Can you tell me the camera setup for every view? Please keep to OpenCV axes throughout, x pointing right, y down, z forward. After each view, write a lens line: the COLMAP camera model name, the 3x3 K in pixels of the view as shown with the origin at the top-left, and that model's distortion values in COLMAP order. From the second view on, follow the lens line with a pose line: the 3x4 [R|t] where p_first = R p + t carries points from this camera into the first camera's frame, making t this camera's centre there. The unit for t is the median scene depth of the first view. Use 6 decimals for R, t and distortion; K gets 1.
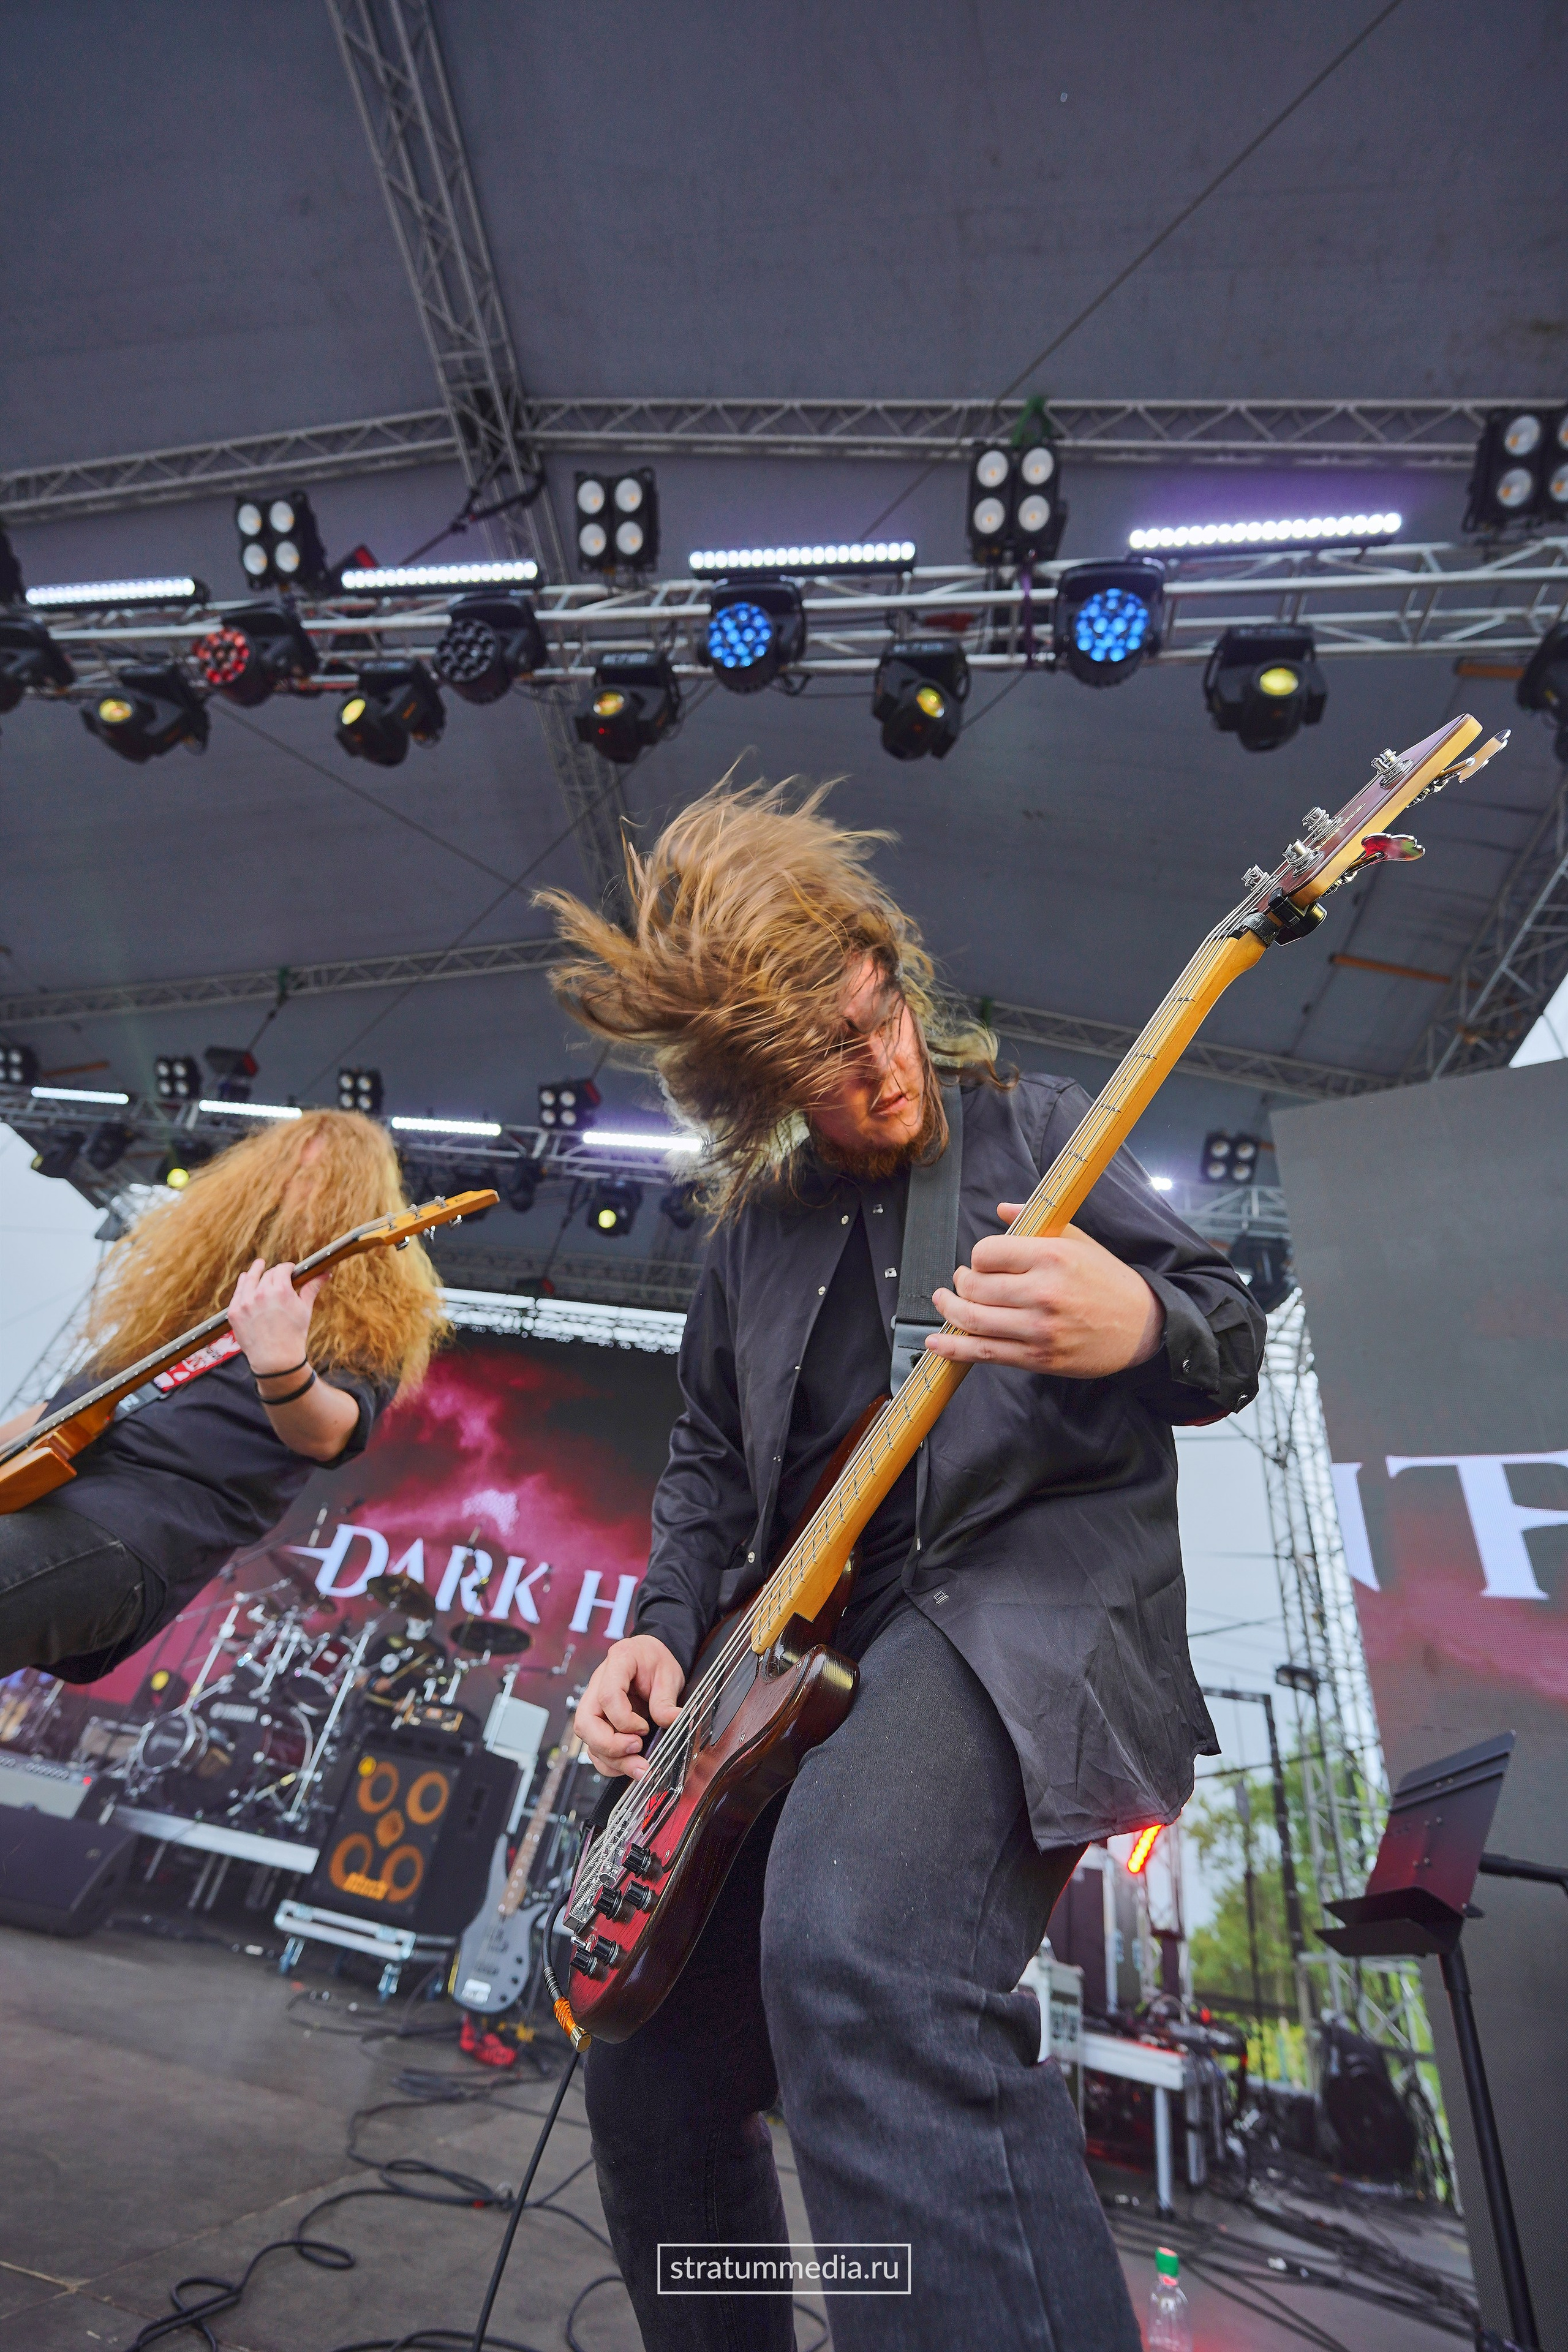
lens RADIAL K [[959.7, 0, 782.7], [0, 959.7, 1172.7], [0, 0, 1]] dist [0.001551, -0.000663]
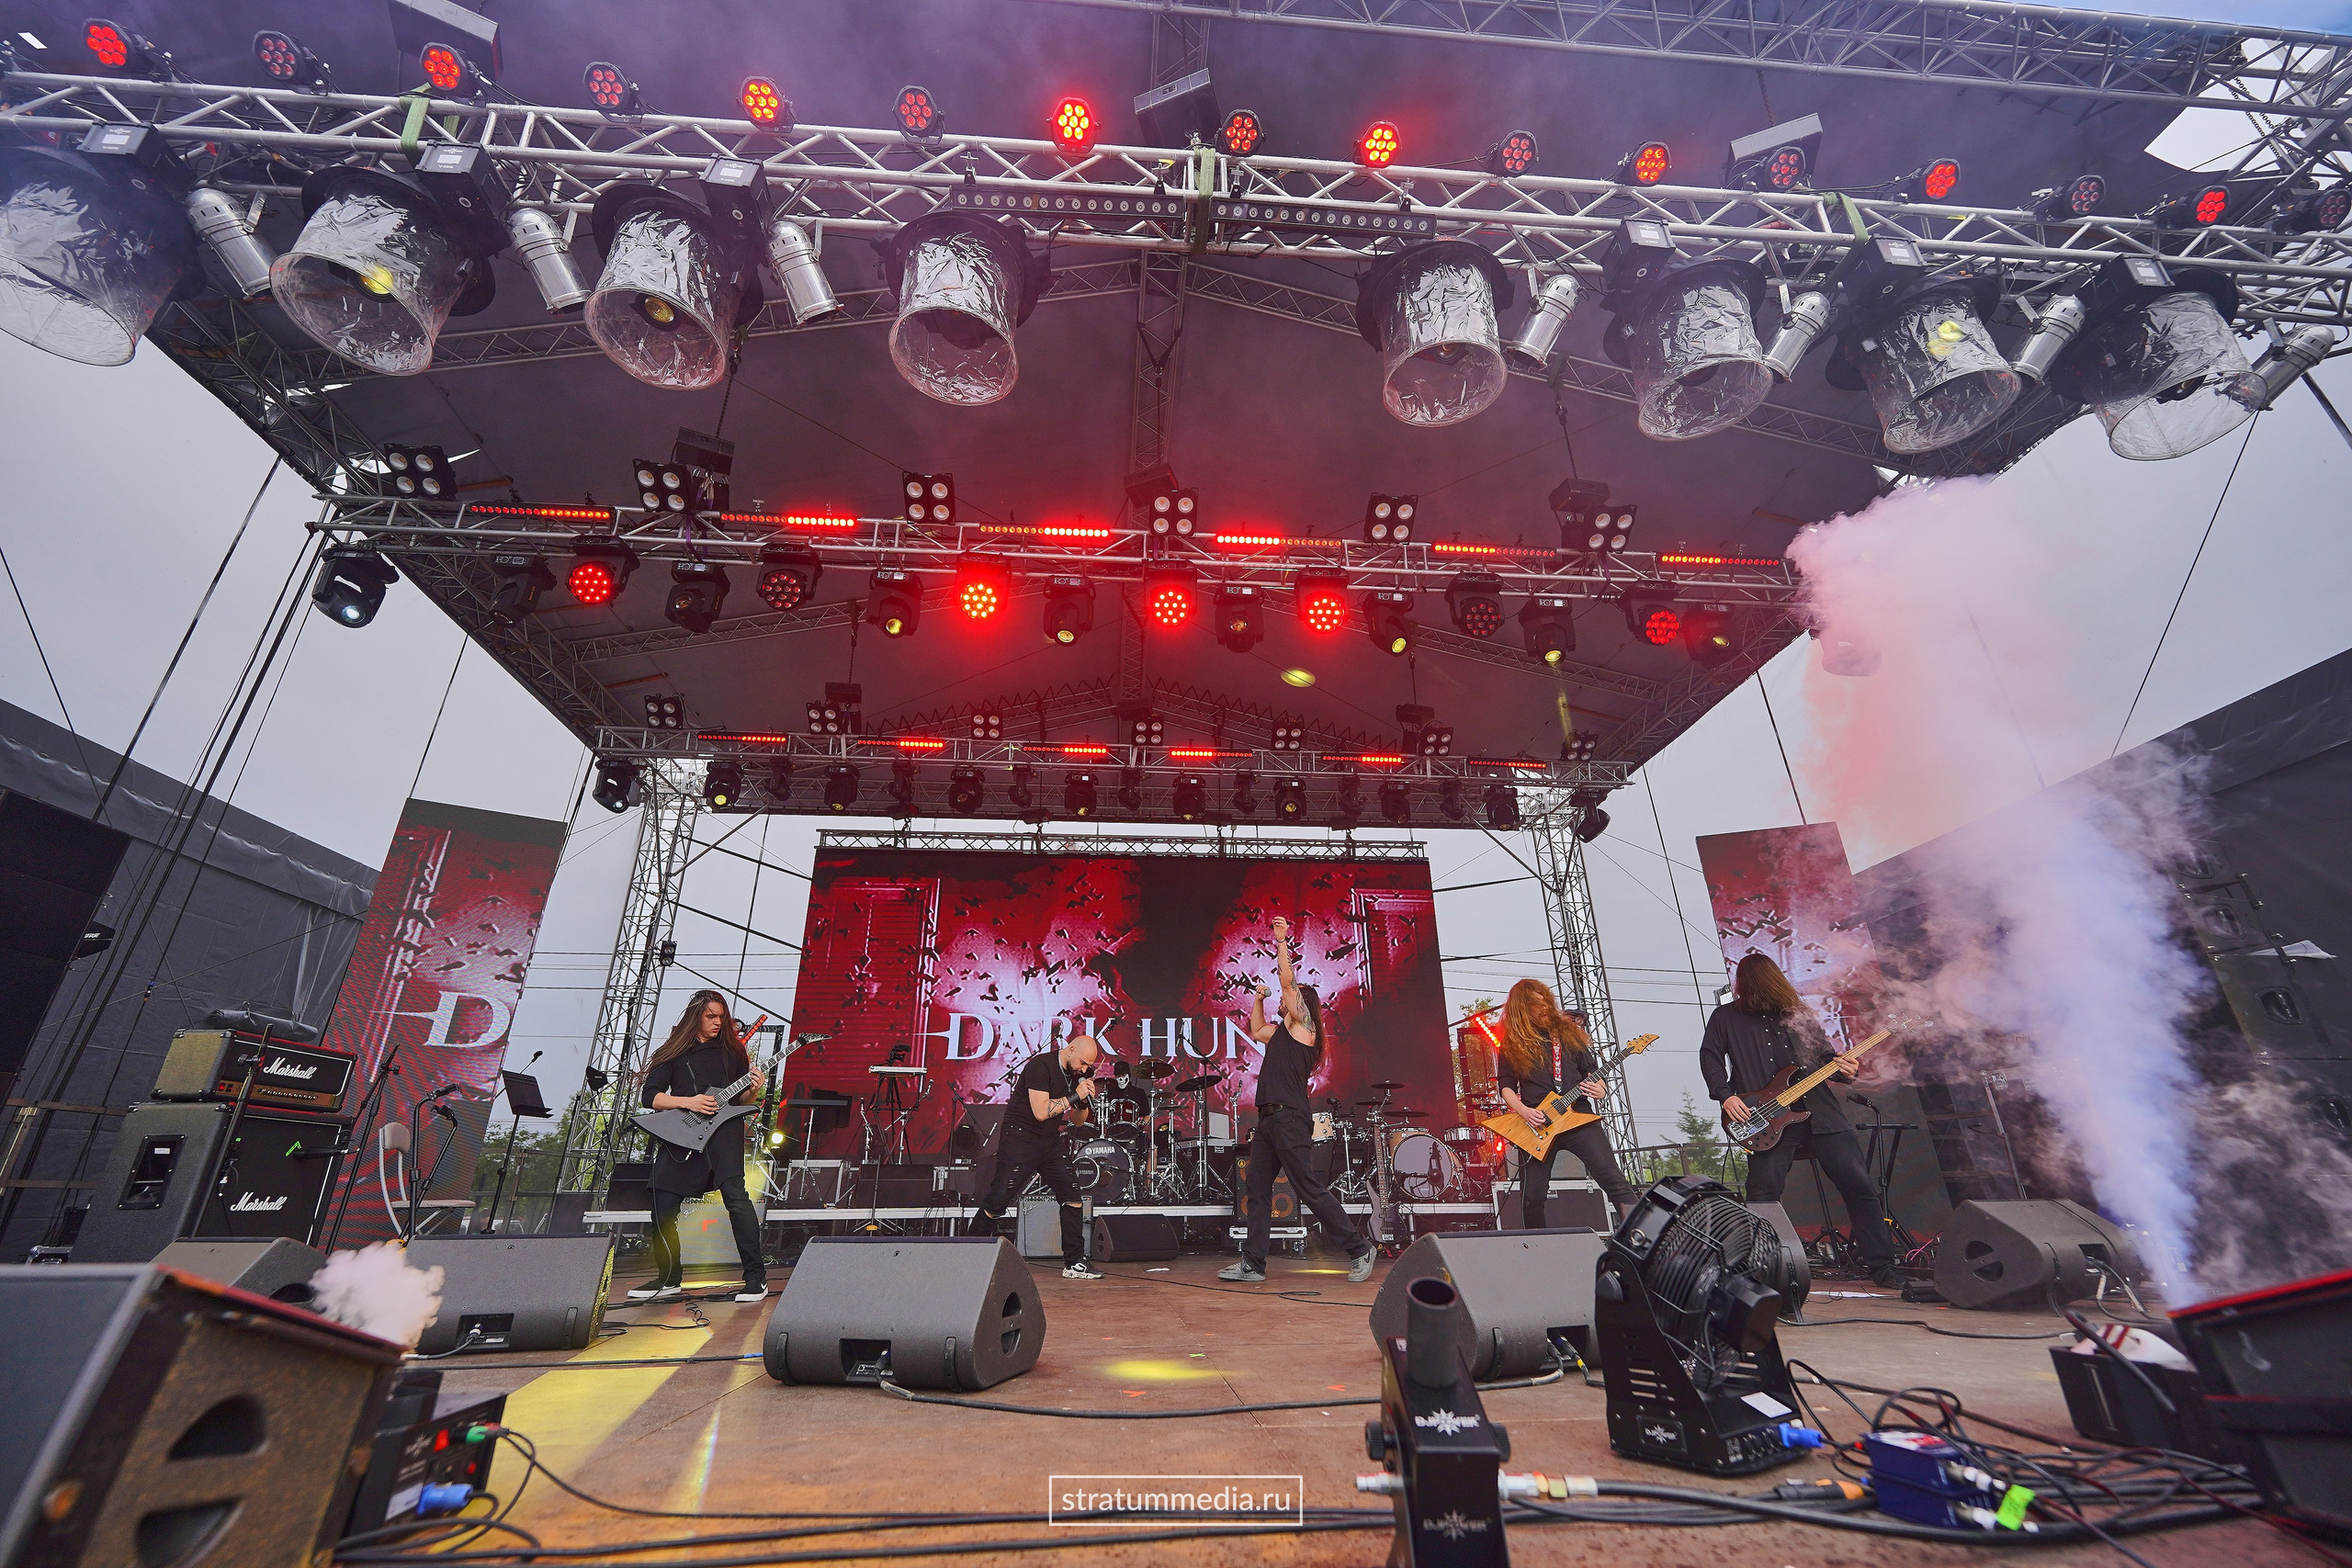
lens RADIAL K [[959.6, 0, 1172.7], [0, 959.6, 779.9], [0, 0, 1]] dist [0.001551, -0.000663]
pose [[0.967058, -0.094662, 0.236301, -0.789220], [0.029946, 0.964144, 0.263684, -0.542886], [-0.252789, -0.247922, 0.935218, -0.498072]]
